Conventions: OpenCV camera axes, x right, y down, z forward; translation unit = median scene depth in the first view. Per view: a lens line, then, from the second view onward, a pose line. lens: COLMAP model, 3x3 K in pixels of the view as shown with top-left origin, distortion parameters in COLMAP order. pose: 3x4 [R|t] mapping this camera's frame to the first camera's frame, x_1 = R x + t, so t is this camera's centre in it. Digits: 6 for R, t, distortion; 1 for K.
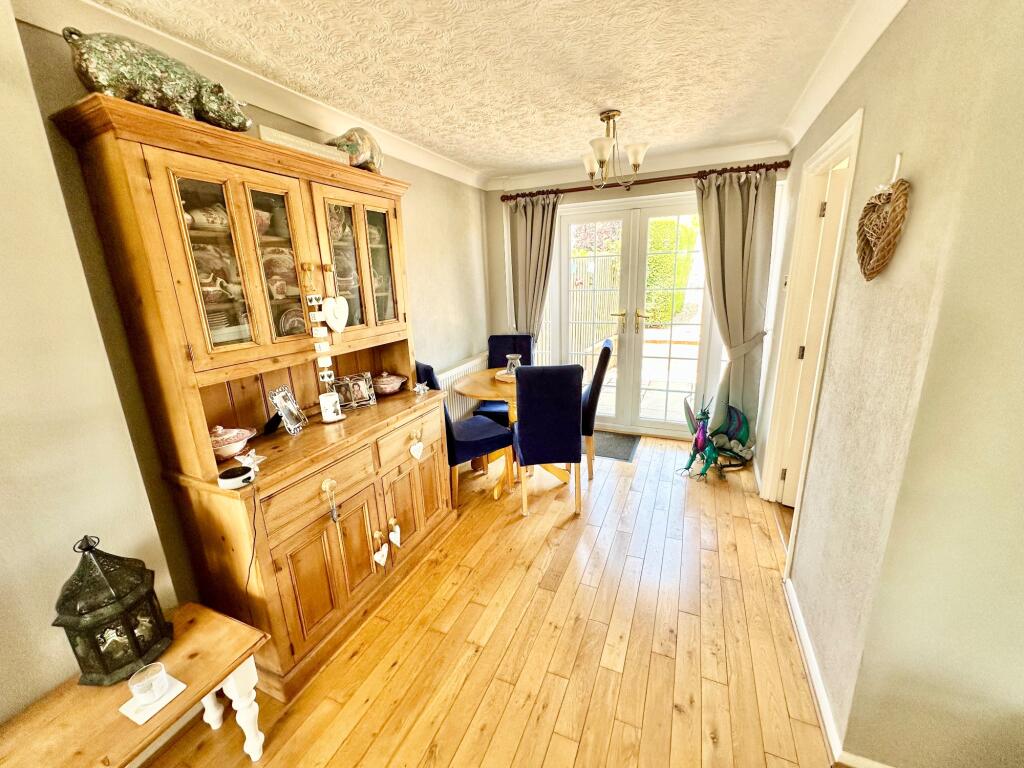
lens RADIAL K [[409.3, 0, 506.5], [0, 409.3, 381.5], [0, 0, 1]] dist [-0.000373, 0.000188]
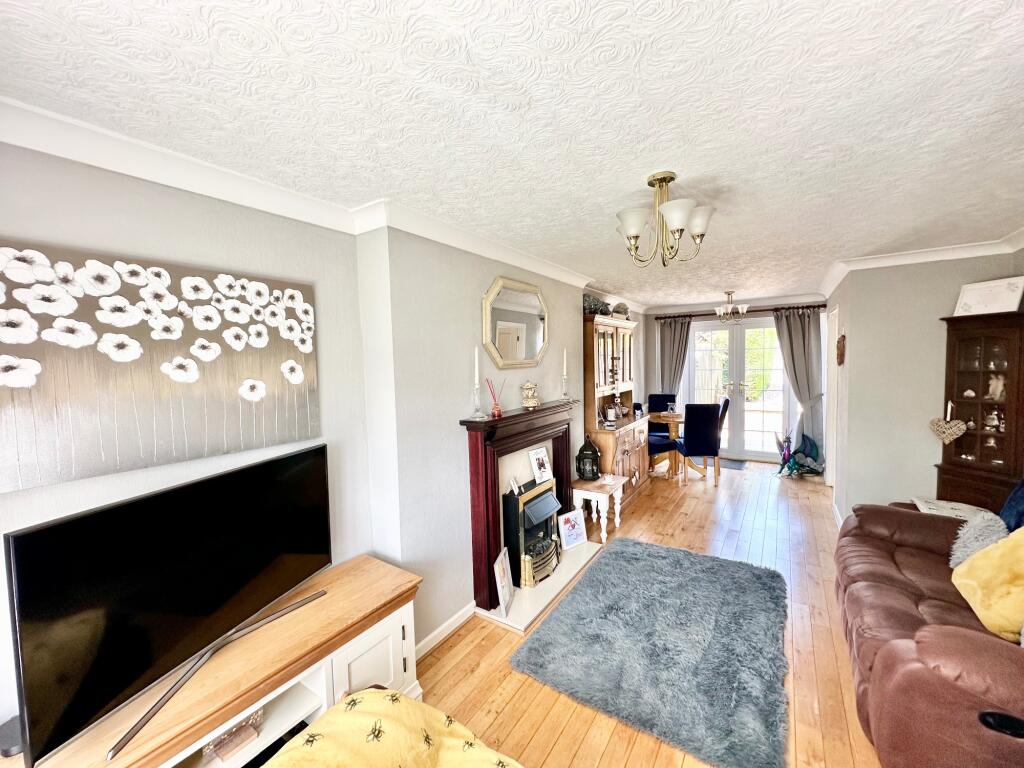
lens RADIAL K [[411.5, 0, 510.4], [0, 411.5, 382.5], [0, 0, 1]] dist [-0.001344, 0.000284]
pose [[0.986482, 0.019377, -0.162721, -0.419591], [-0.050112, 0.981086, -0.186972, 0.237811], [0.156020, 0.192599, 0.968795, -0.966665]]
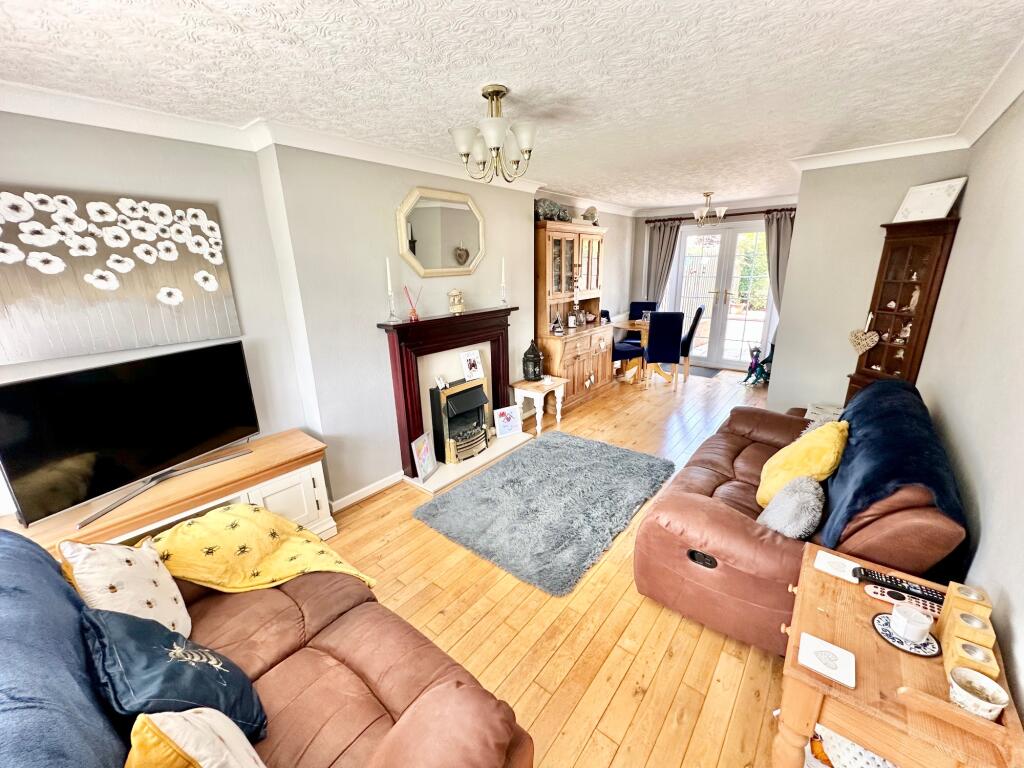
lens RADIAL K [[408.8, 0, 509.8], [0, 408.8, 383.3], [0, 0, 1]] dist [-0.002997, 0.000577]
pose [[0.965396, 0.084049, -0.246872, -0.102050], [-0.074703, 0.996098, 0.046997, 0.232087], [0.249859, -0.026929, 0.967908, -1.010938]]
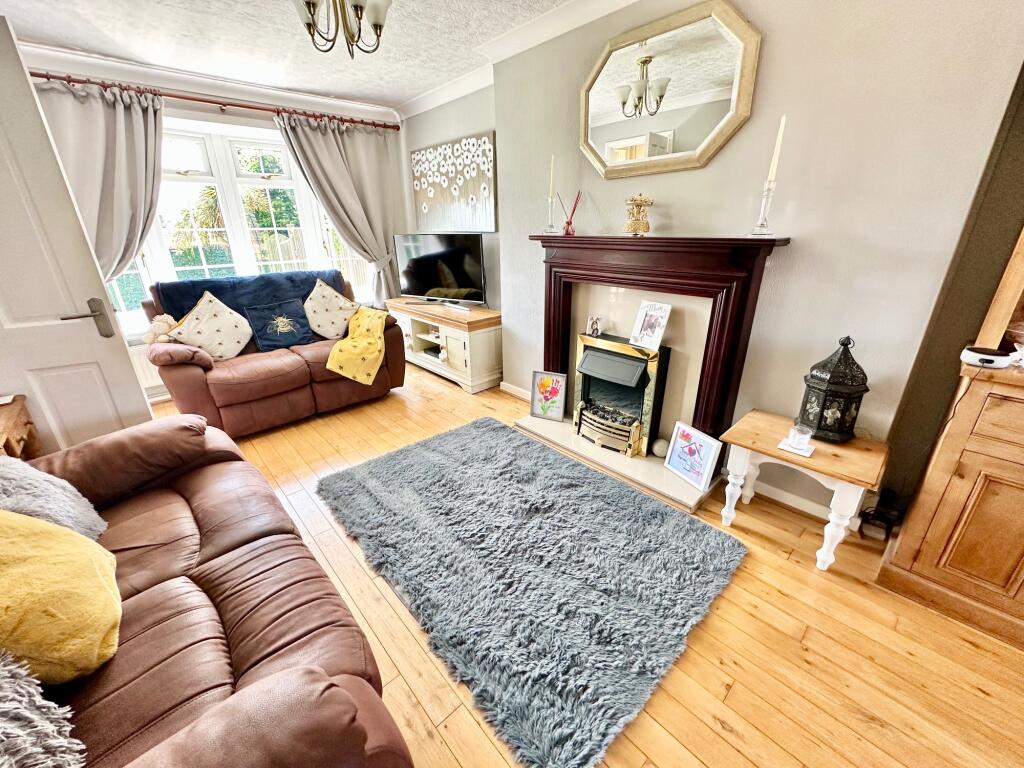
lens RADIAL K [[408.8, 0, 509.8], [0, 408.8, 383.3], [0, 0, 1]] dist [-0.002997, 0.000577]
pose [[-0.399213, 0.370294, -0.838756, 0.263470], [-0.201232, 0.857122, 0.474181, 0.029955], [0.894502, 0.358084, -0.267659, 0.142642]]
